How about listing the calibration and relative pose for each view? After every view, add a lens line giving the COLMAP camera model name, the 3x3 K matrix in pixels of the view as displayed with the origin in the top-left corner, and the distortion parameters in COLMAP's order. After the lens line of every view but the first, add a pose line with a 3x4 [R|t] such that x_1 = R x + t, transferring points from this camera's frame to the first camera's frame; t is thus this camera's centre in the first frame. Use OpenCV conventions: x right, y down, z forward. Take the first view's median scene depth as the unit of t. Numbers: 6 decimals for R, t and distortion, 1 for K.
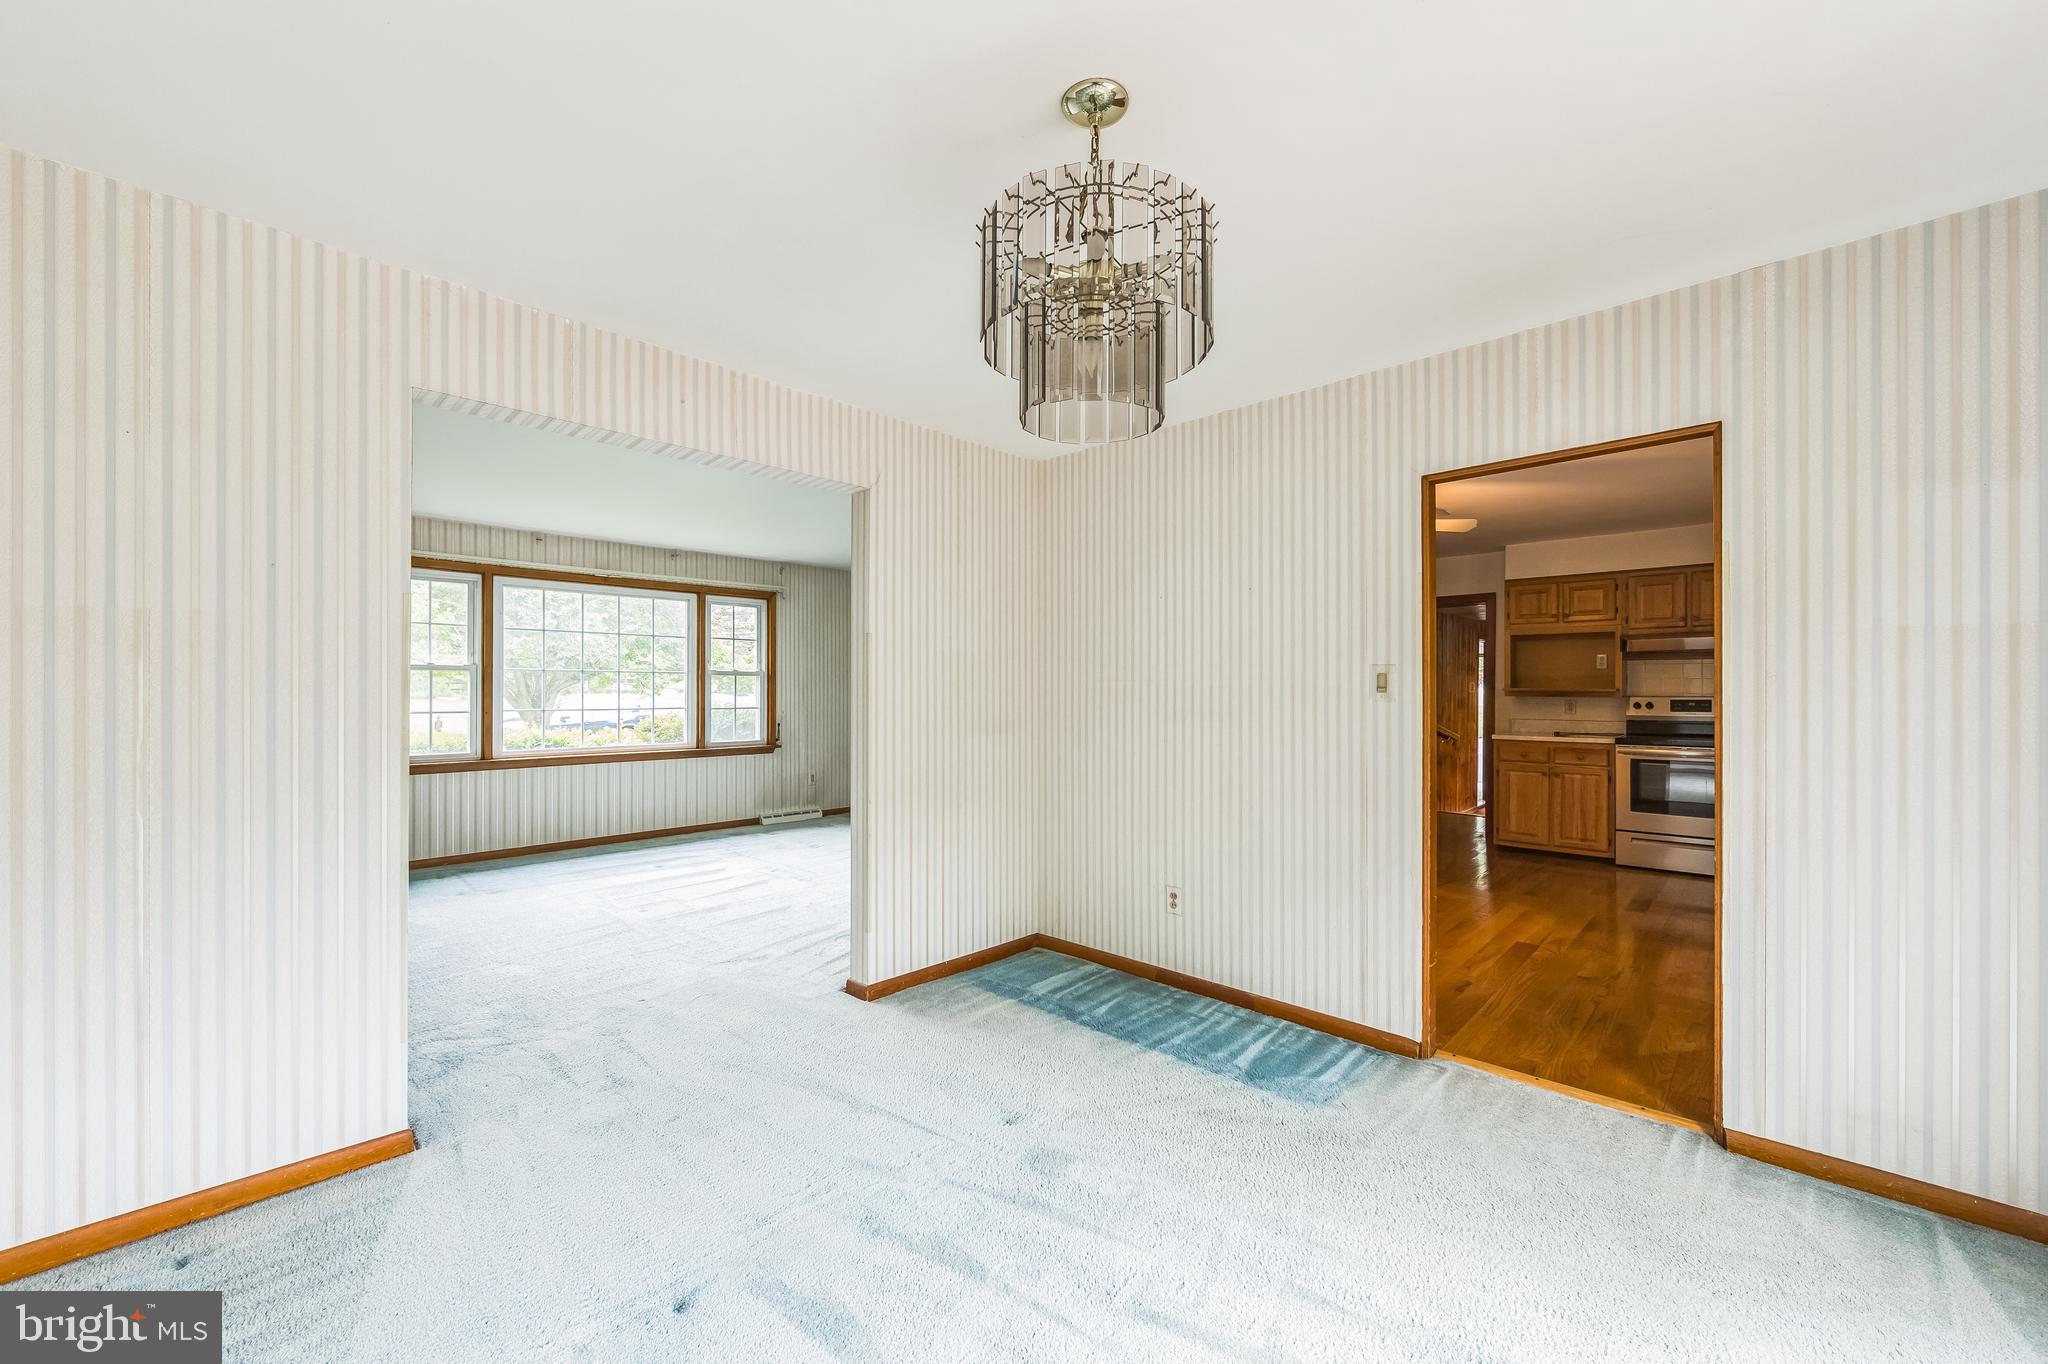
lens RADIAL K [[803.2, 0, 1023.4], [0, 803.2, 690.3], [0, 0, 1]] dist [0.001052, -0.000386]
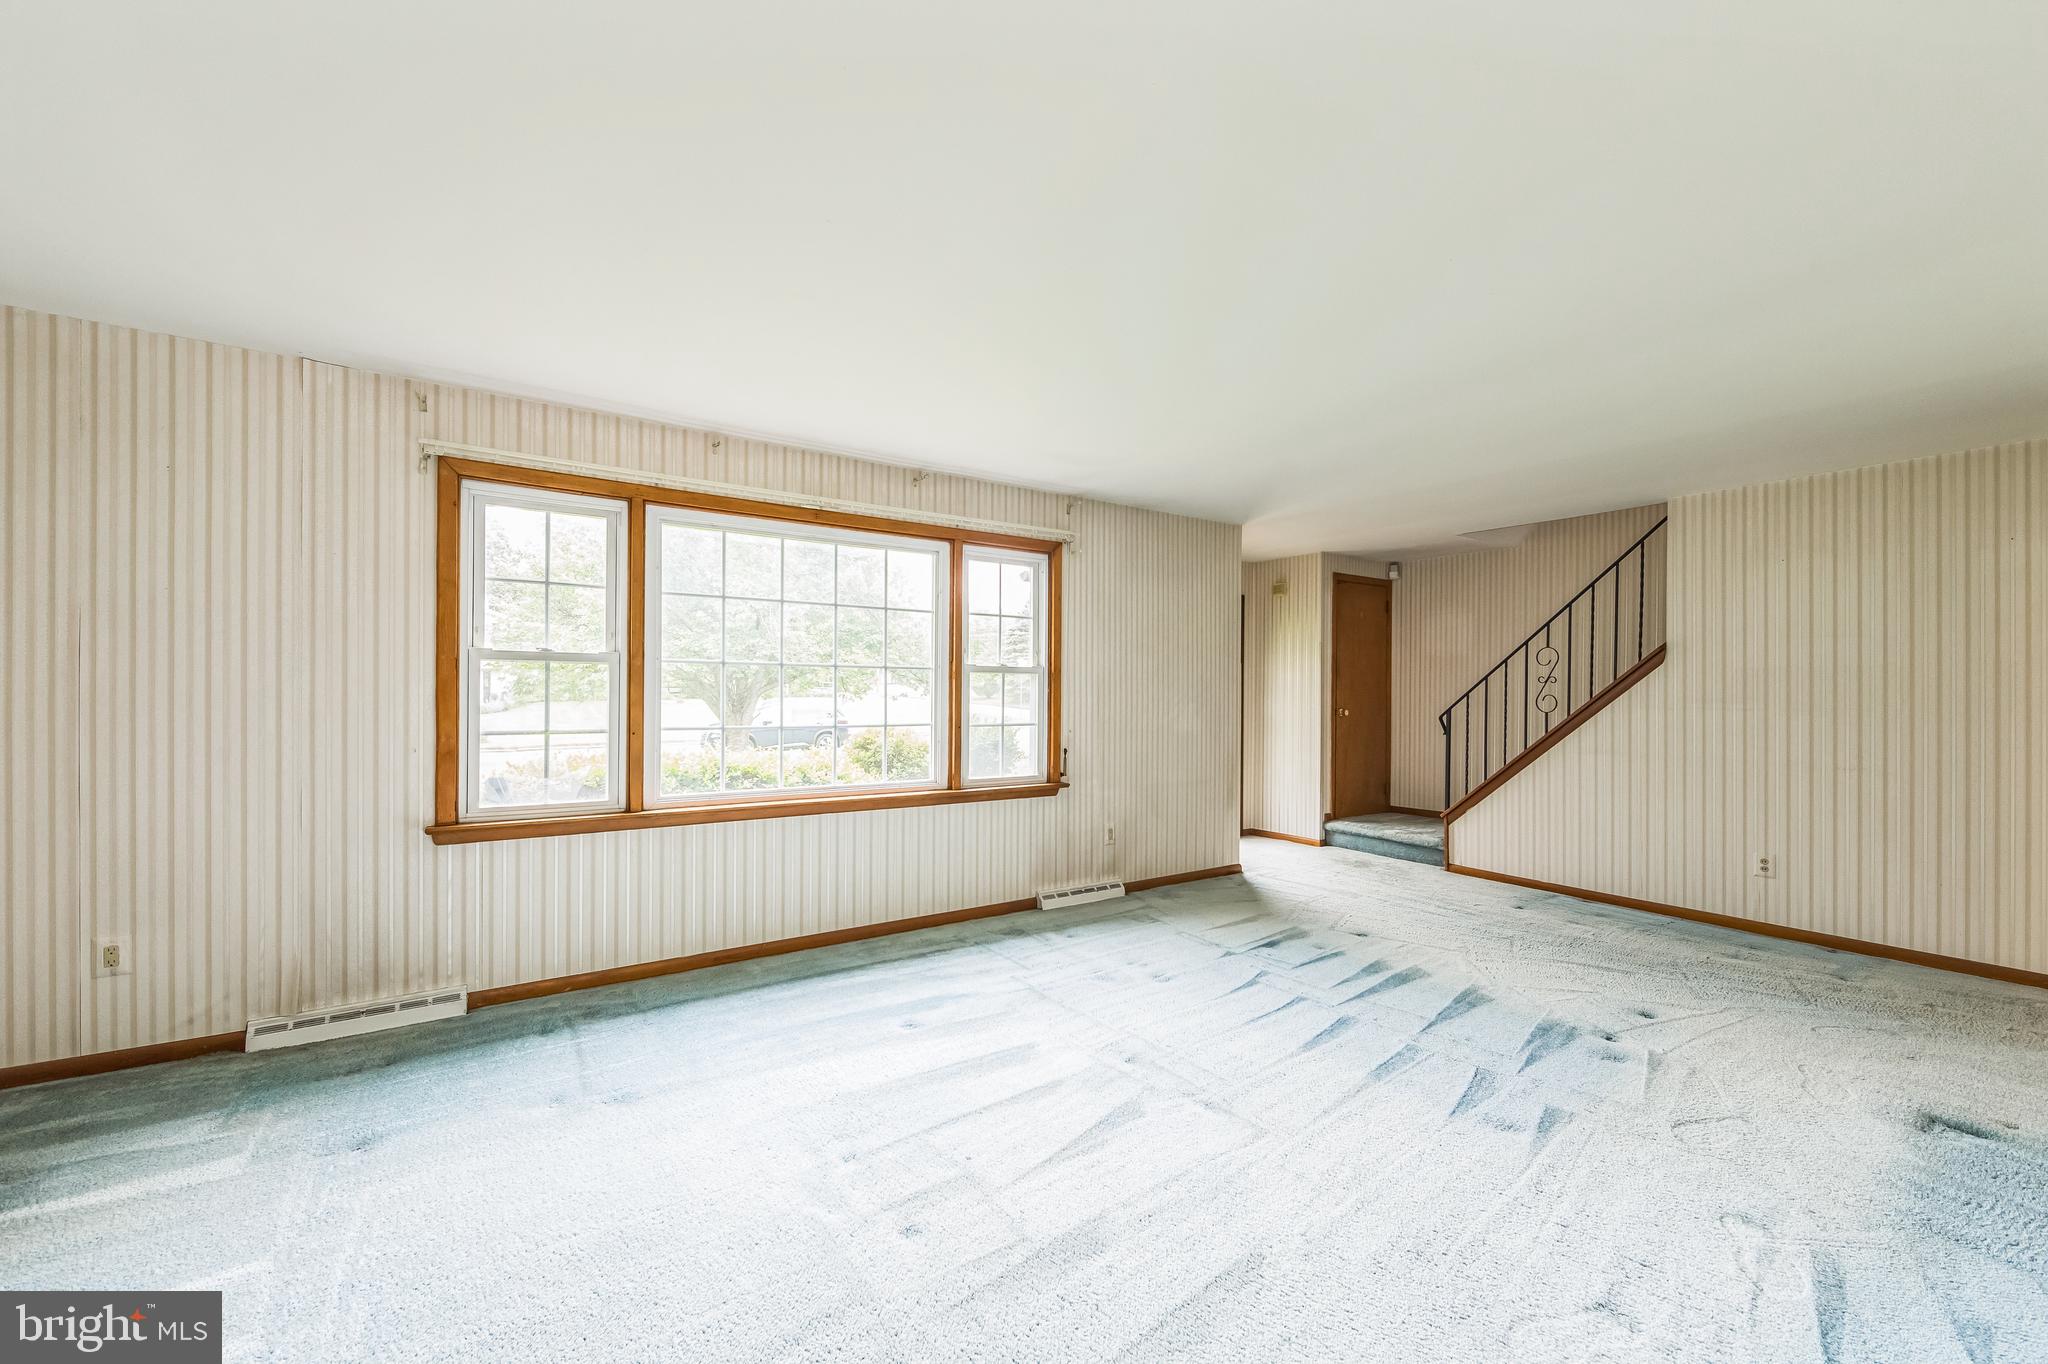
lens RADIAL K [[803.2, 0, 1021.4], [0, 803.2, 695.6], [0, 0, 1]] dist [0.001052, -0.000386]
pose [[0.977089, 0.003637, -0.212802, -0.218404], [-0.003743, 0.999993, -0.000094, -0.000654], [0.212800, 0.000888, 0.977095, 0.401238]]
